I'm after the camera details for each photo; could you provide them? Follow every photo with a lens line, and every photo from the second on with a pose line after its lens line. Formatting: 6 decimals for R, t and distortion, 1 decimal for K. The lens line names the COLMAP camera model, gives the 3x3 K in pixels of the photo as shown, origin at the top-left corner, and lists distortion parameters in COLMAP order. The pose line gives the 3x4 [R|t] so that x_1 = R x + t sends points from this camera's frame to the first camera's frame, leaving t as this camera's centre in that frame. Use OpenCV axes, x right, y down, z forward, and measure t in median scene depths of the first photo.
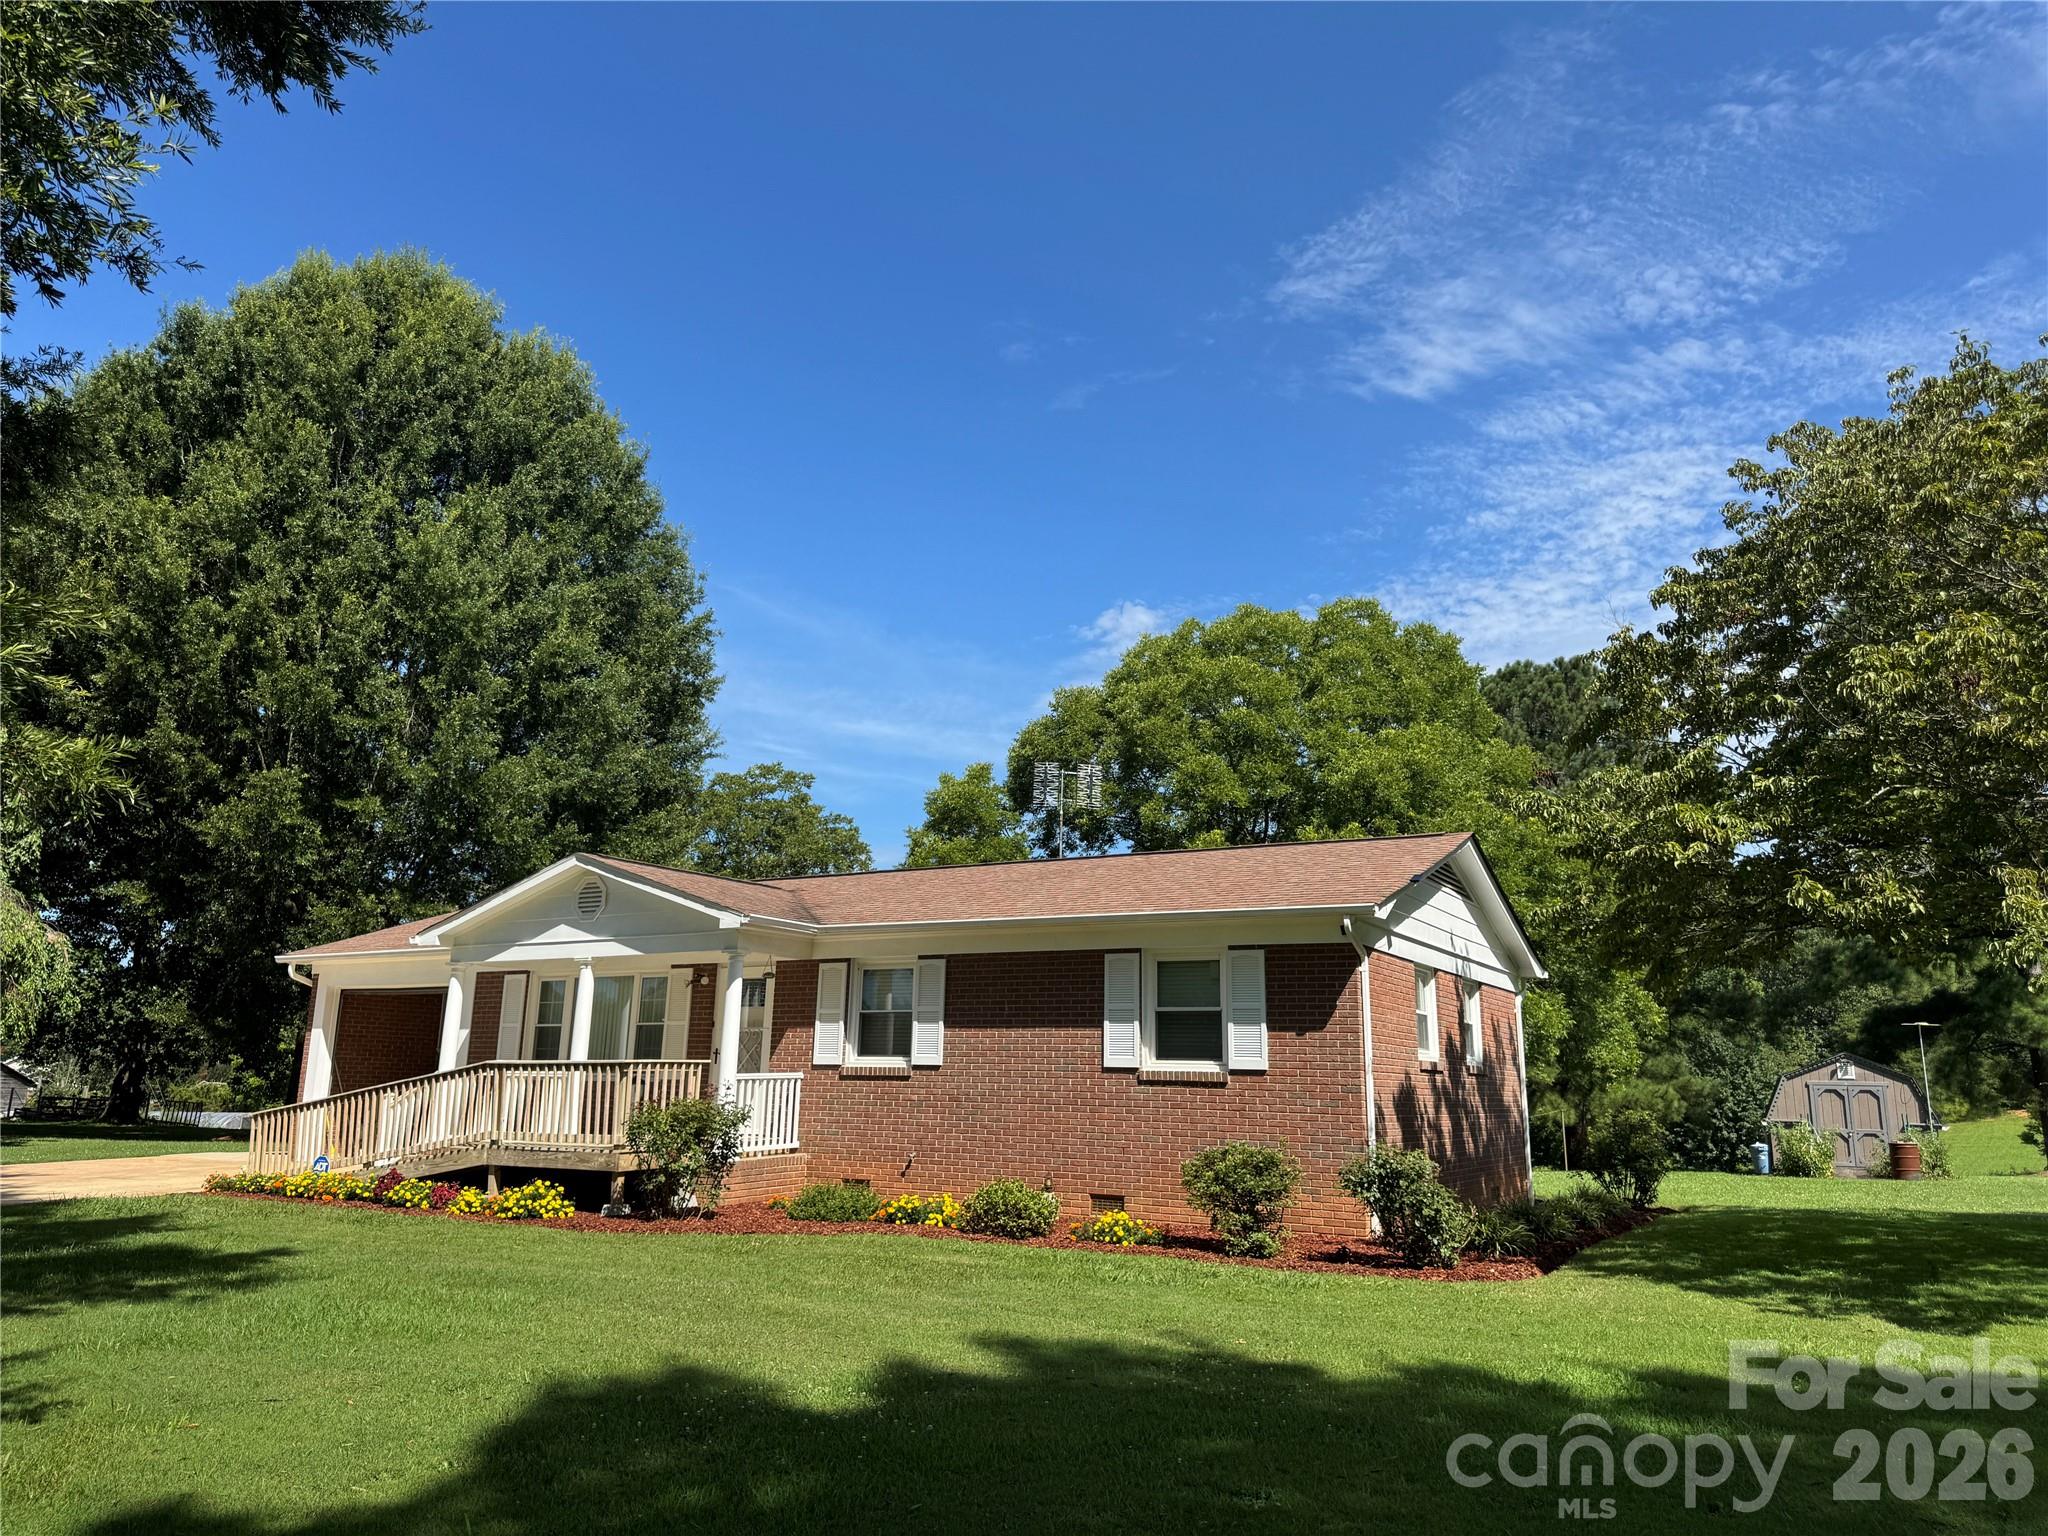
lens RADIAL K [[1506.5, 0, 1021.4], [0, 1506.5, 730.7], [0, 0, 1]] dist [0.059147, -0.059917]
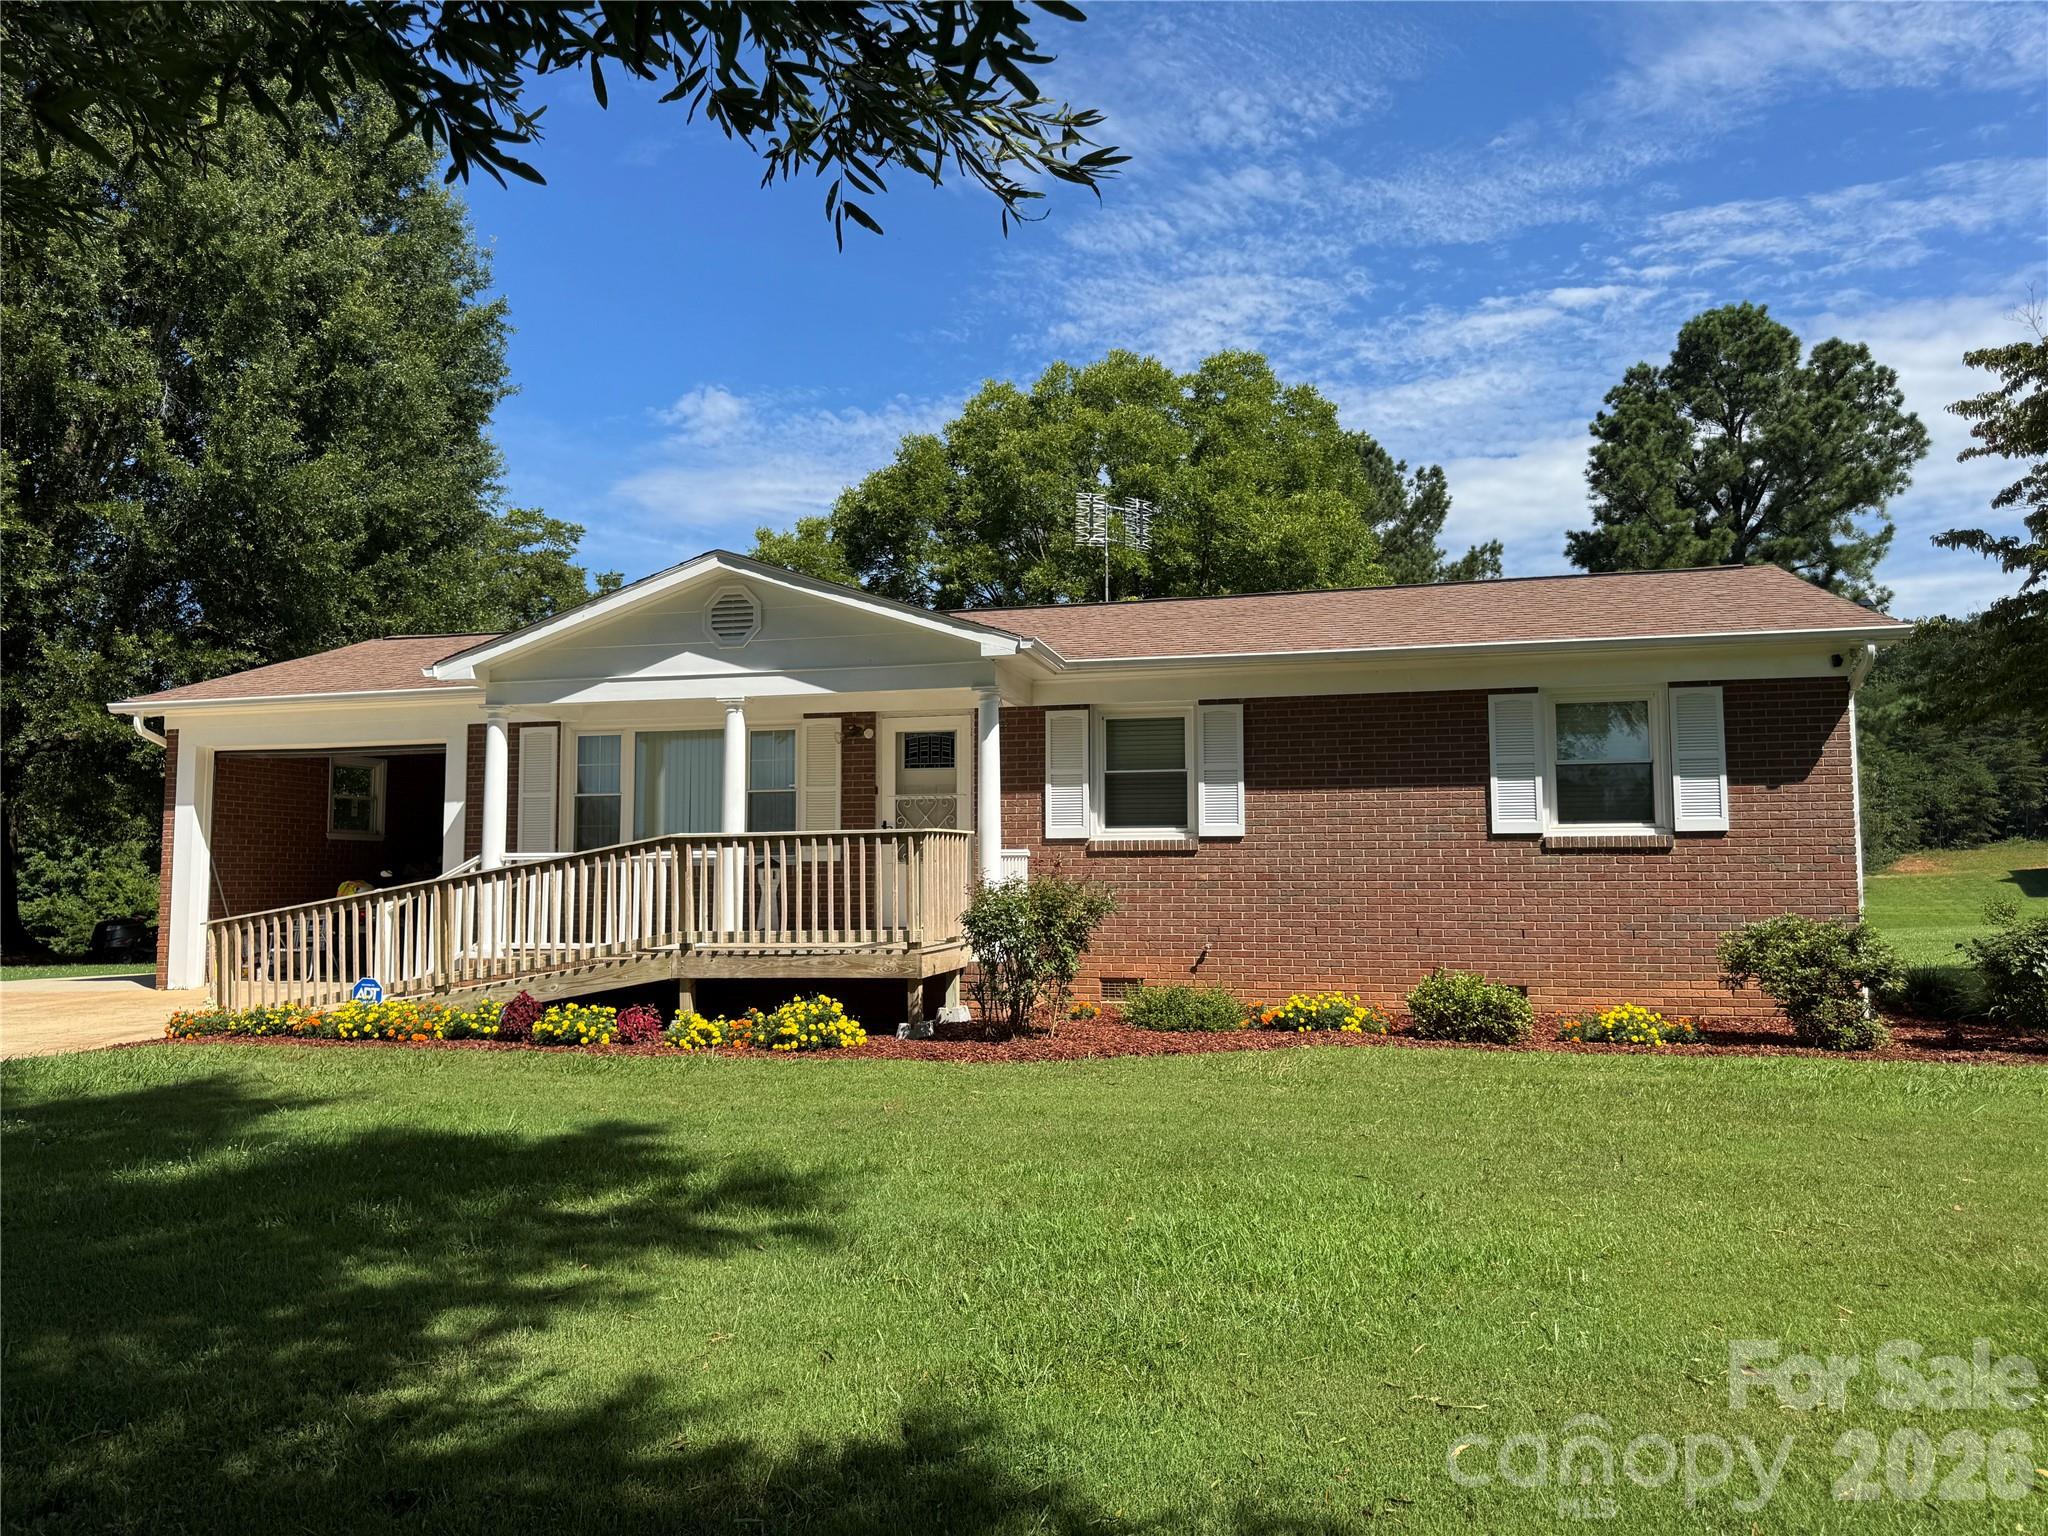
lens RADIAL K [[1506.5, 0, 1036.0], [0, 1506.5, 767.4], [0, 0, 1]] dist [0.059147, -0.059917]
pose [[0.956807, -0.001268, 0.290721, -0.288083], [-0.043314, 0.988208, 0.146863, 0.056740], [-0.287479, -0.153112, 0.945469, 0.220868]]
